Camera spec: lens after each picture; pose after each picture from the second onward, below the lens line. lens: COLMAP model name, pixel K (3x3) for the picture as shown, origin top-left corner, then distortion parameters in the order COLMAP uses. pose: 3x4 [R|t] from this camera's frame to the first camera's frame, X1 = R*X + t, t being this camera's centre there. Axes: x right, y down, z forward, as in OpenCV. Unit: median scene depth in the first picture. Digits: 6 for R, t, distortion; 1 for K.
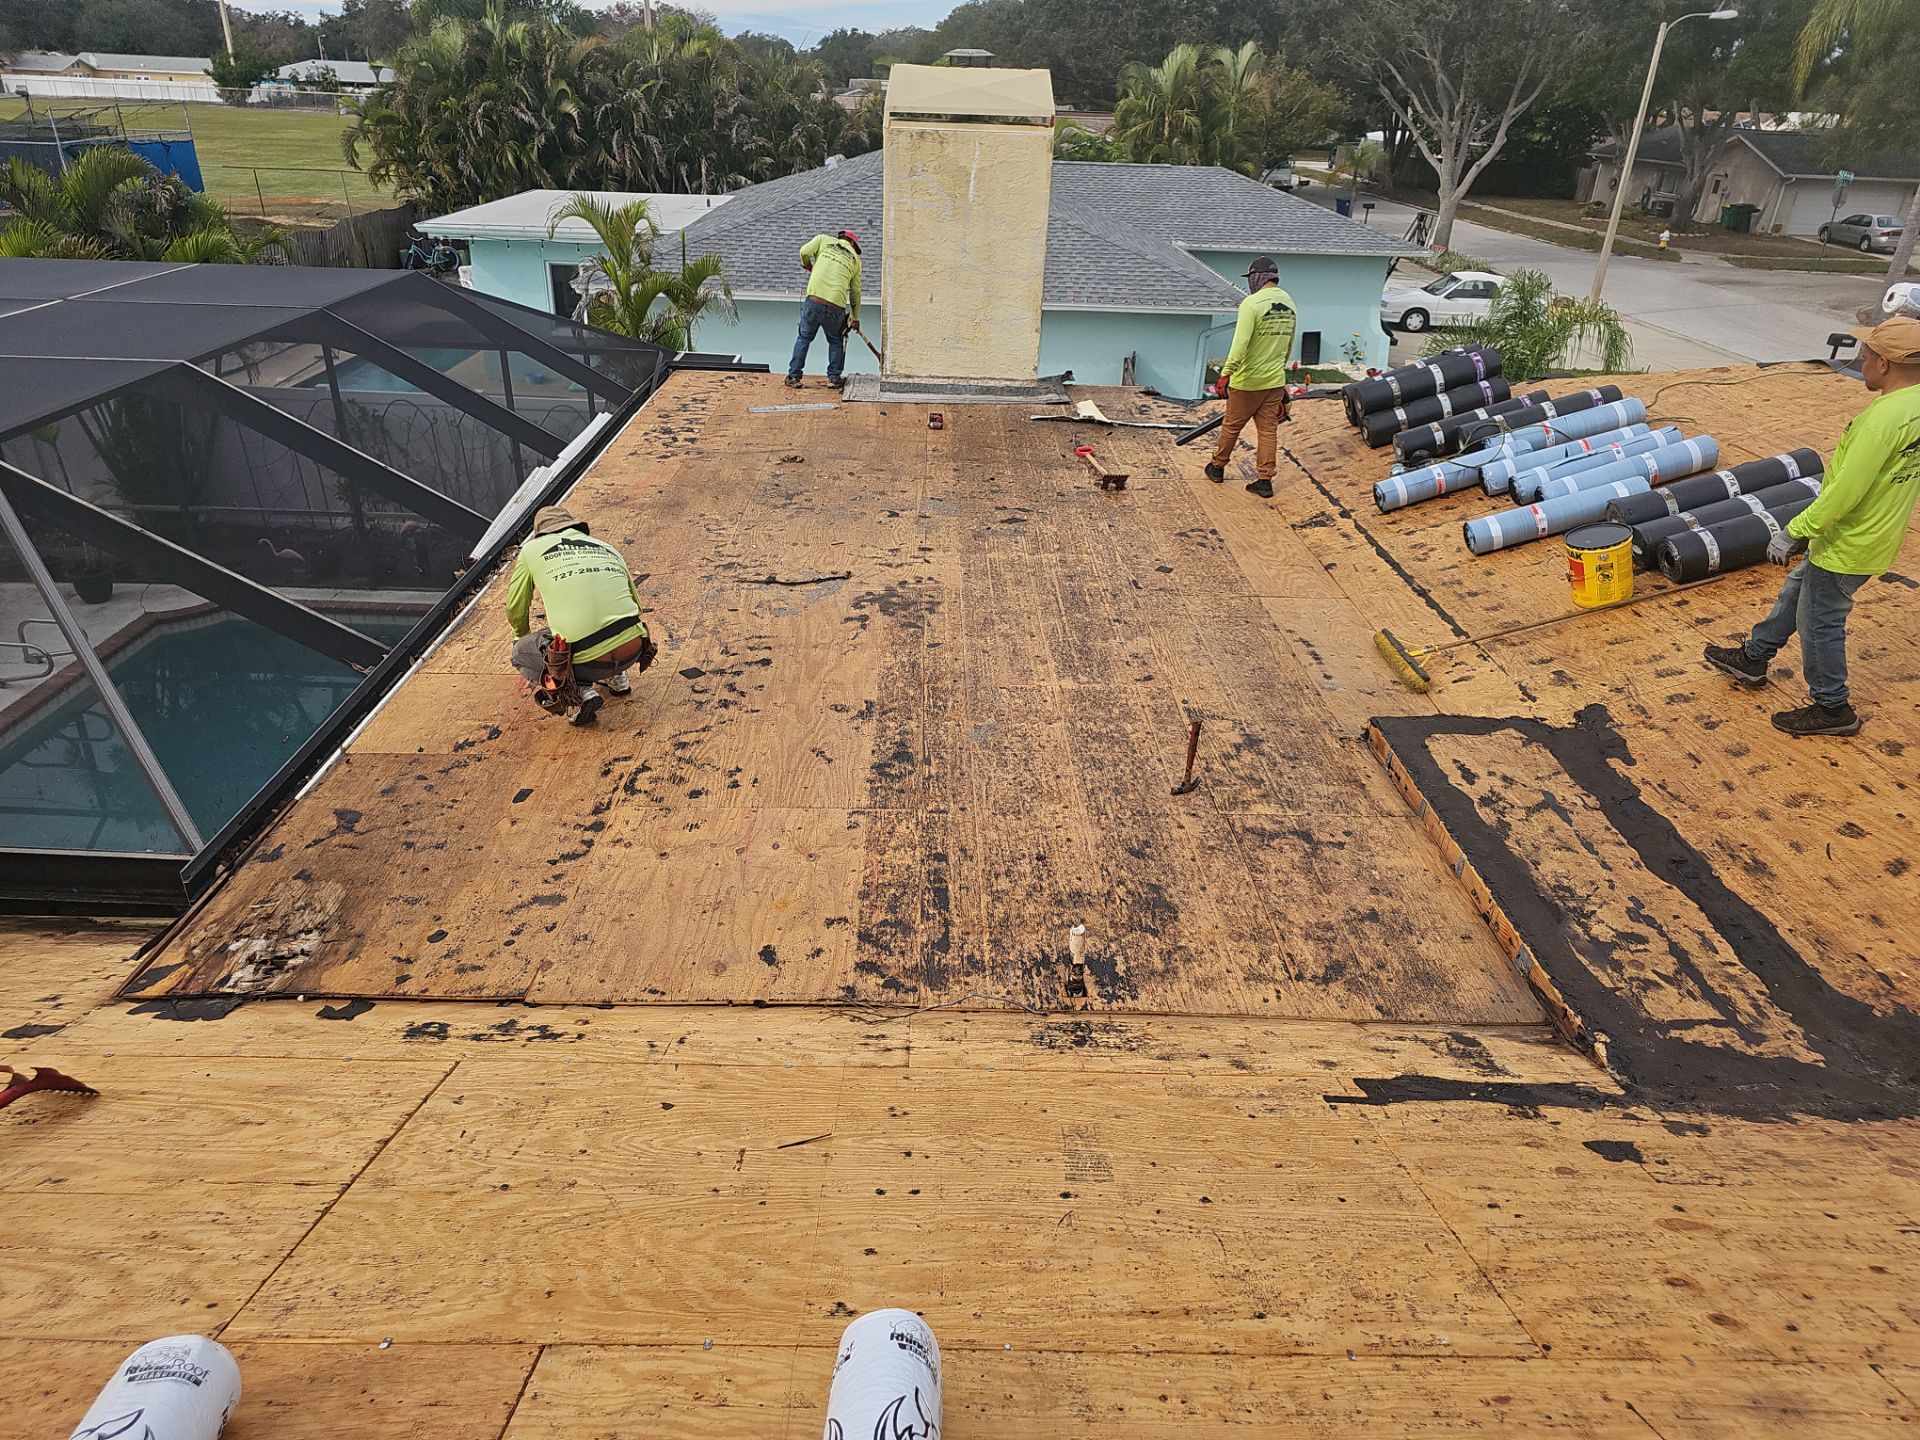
lens RADIAL K [[1253.8, 0, 960.0], [0, 1253.8, 725.1], [0, 0, 1]] dist [0.056695, -0.045741]
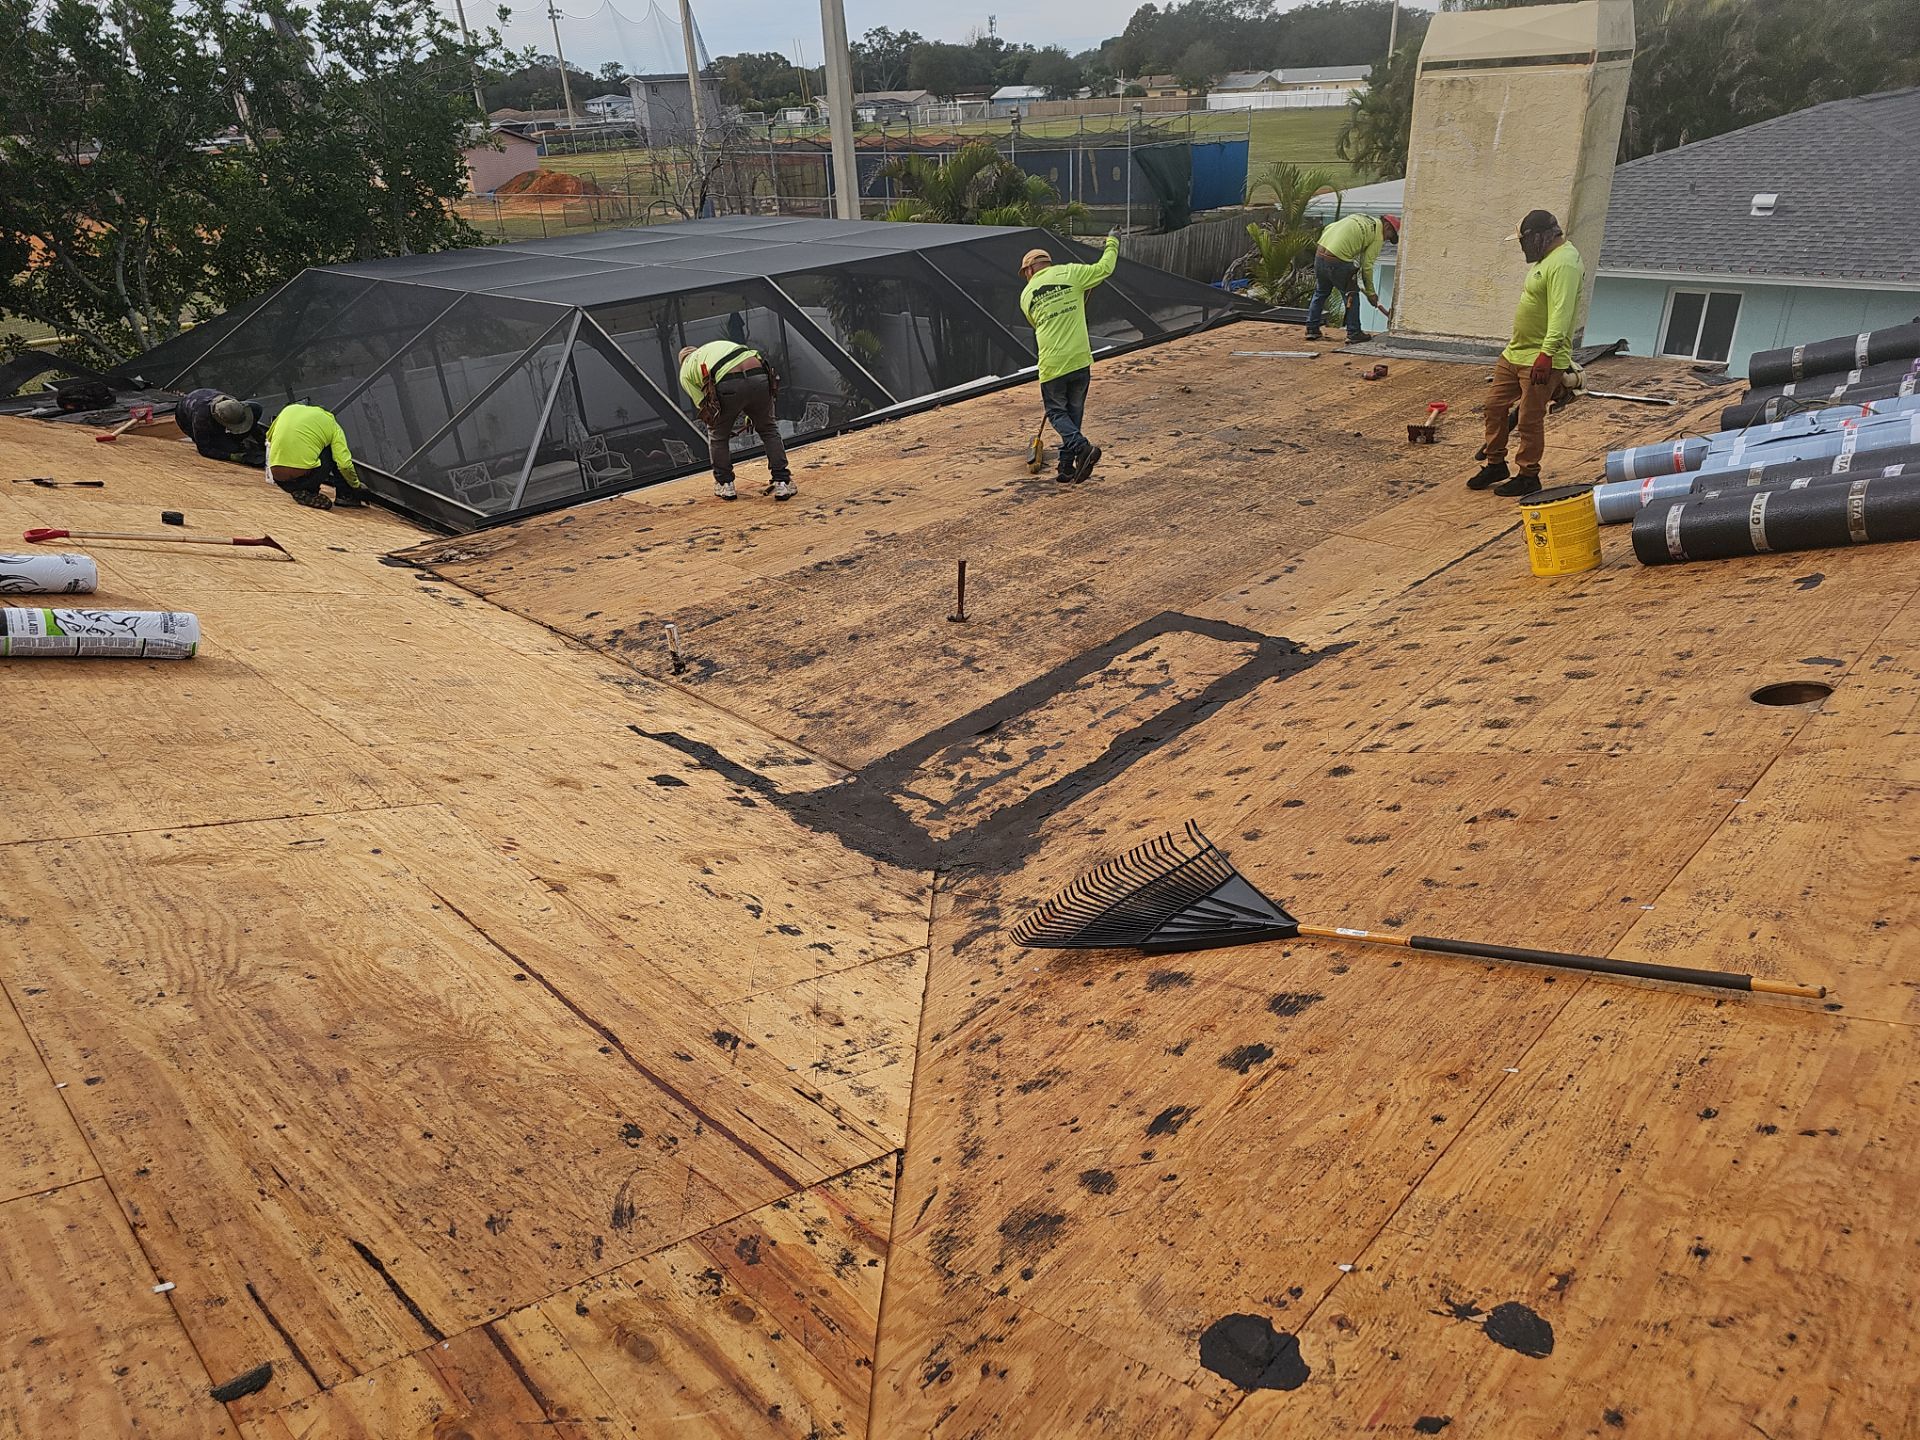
lens RADIAL K [[1253.8, 0, 944.9], [0, 1253.8, 752.2], [0, 0, 1]] dist [0.056695, -0.045741]
pose [[0.697501, 0.272799, -0.662626, 1.022128], [-0.258524, 0.958224, 0.122364, 0.029971], [0.668324, 0.085956, 0.738887, 0.095862]]
